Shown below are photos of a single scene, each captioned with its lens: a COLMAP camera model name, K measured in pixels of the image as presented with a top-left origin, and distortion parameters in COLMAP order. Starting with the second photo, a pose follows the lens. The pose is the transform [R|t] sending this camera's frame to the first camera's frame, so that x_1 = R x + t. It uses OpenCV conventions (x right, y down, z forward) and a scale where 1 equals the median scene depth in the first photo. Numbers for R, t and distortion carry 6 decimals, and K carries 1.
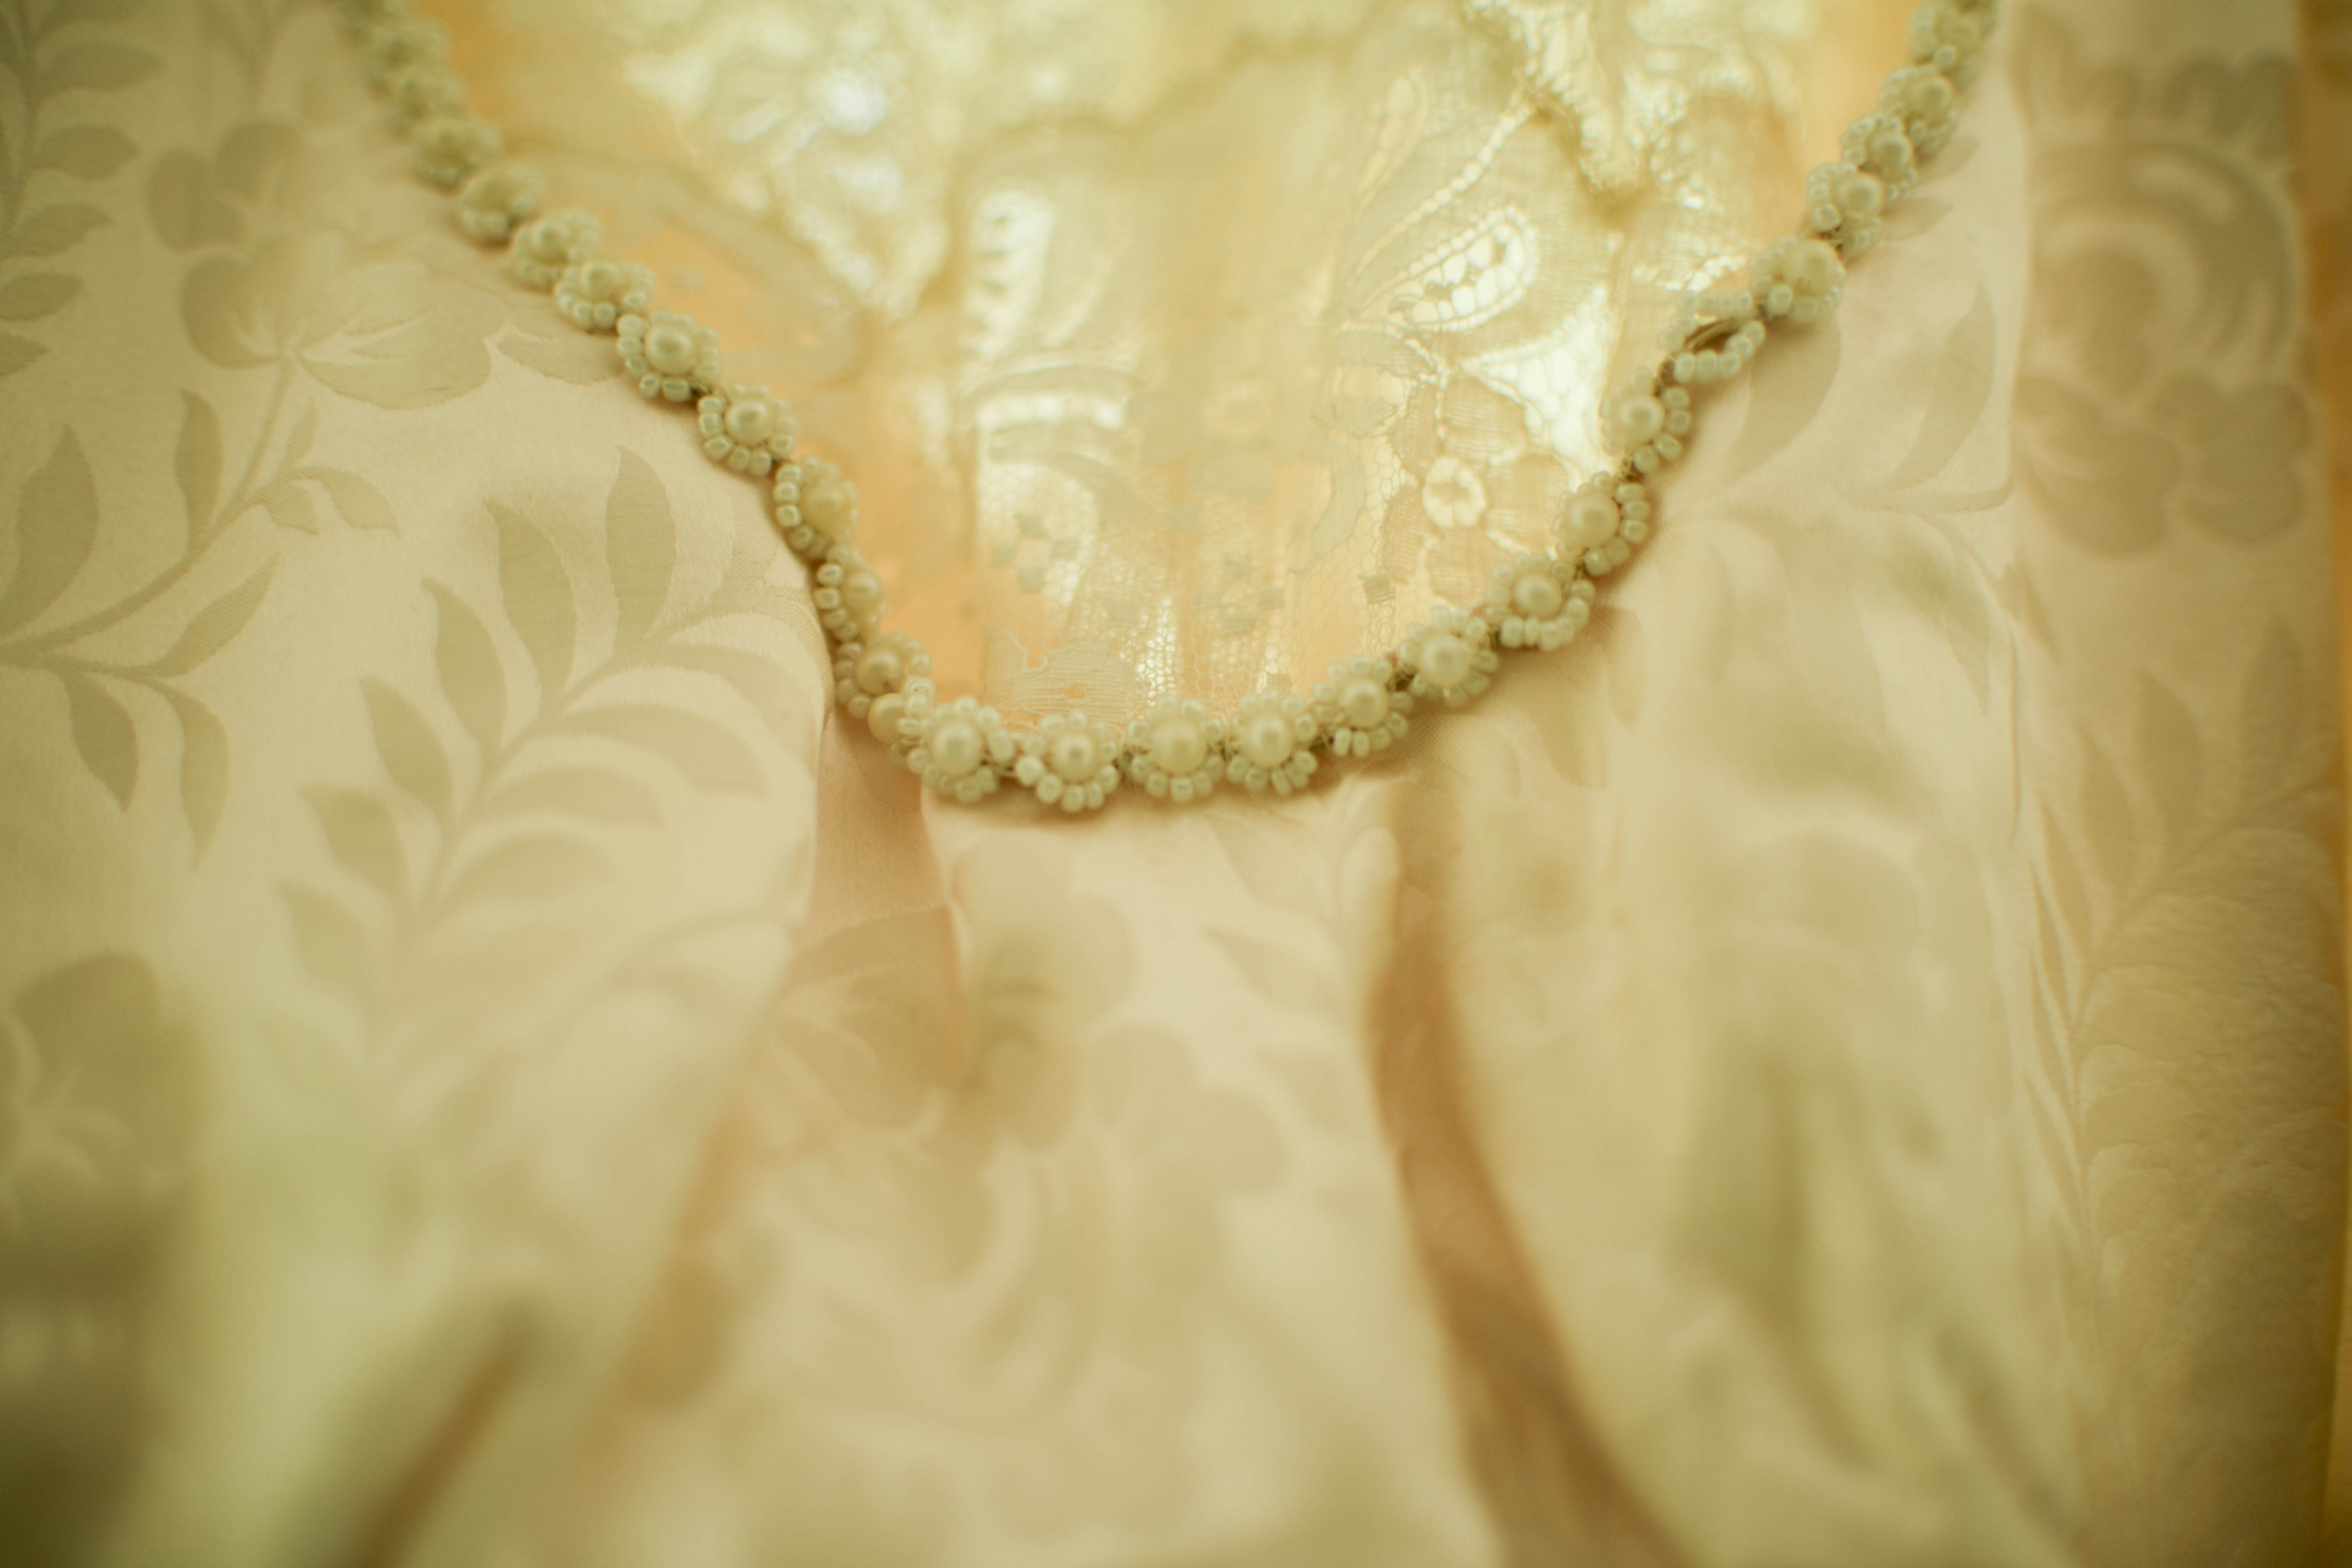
lens RADIAL K [[2342.2, 0, 1176.0], [0, 2342.2, 784.0], [0, 0, 1]] dist [-0.001926, 0.004530]
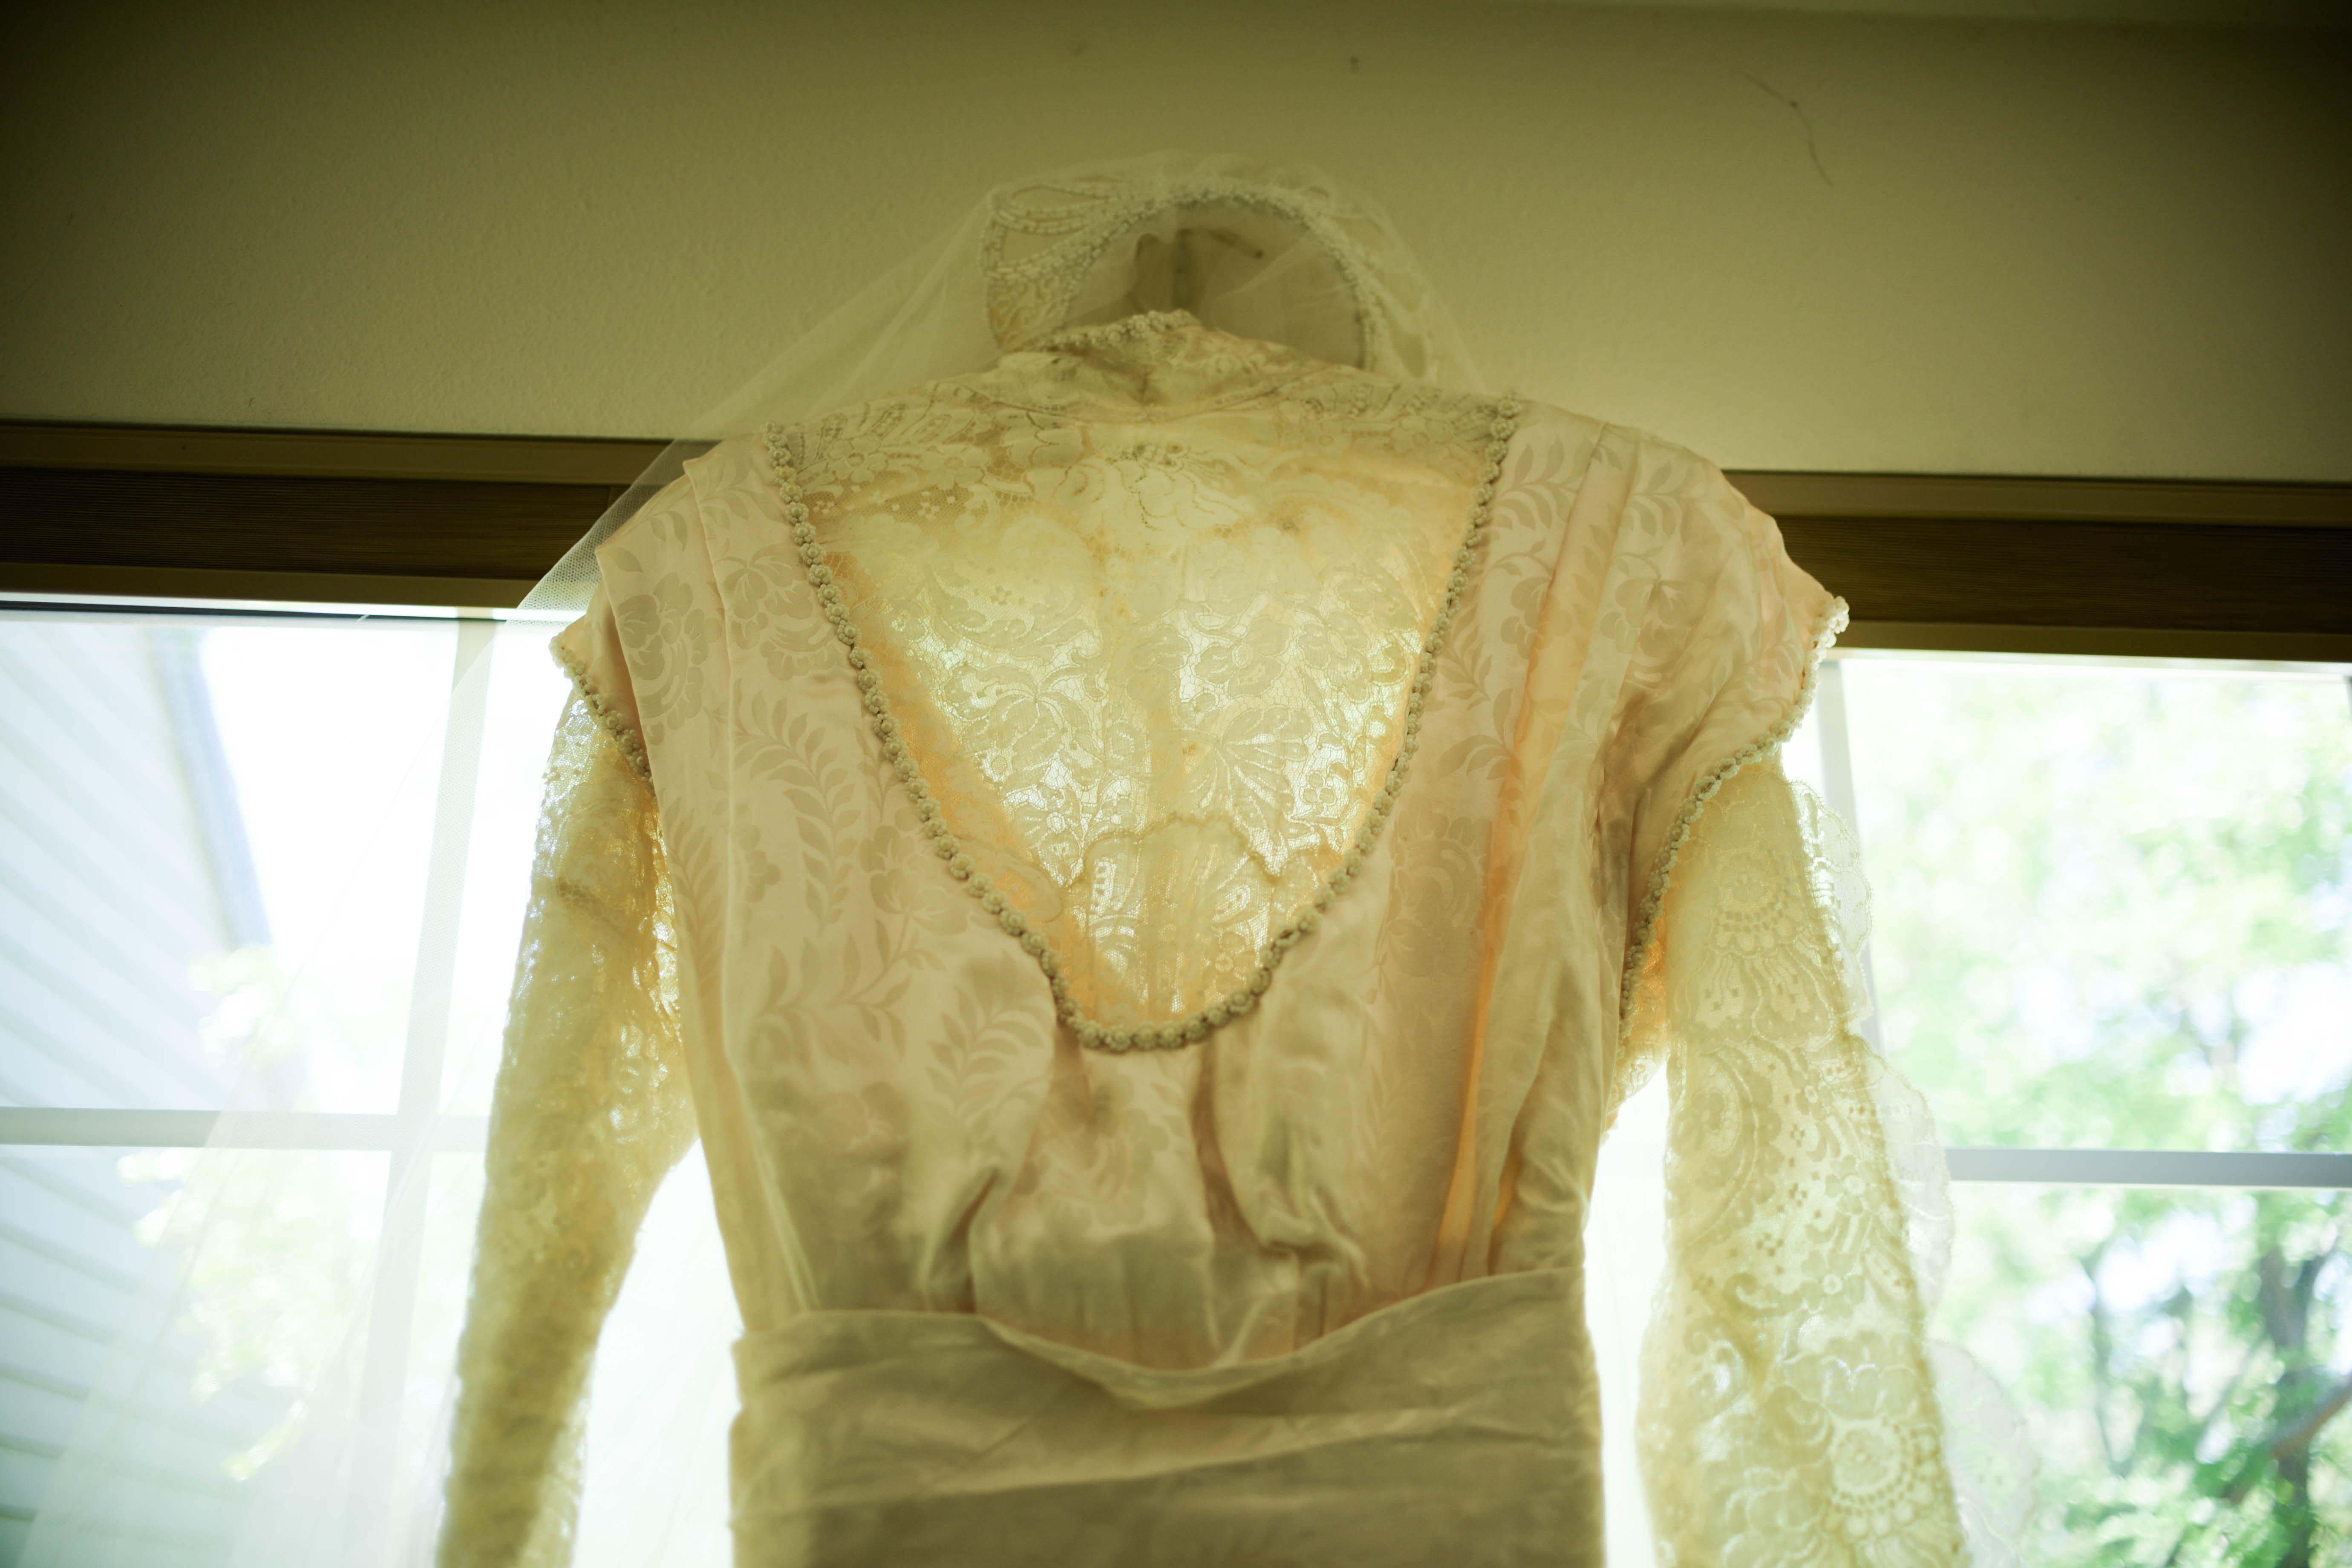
lens RADIAL K [[2342.2, 0, 1176.0], [0, 2342.2, 784.0], [0, 0, 1]] dist [-0.001926, 0.004530]
pose [[0.999528, 0.030384, -0.004470, 0.054344], [-0.030272, 0.999271, 0.023281, -0.523741], [0.005174, -0.023135, 0.999719, -2.878307]]
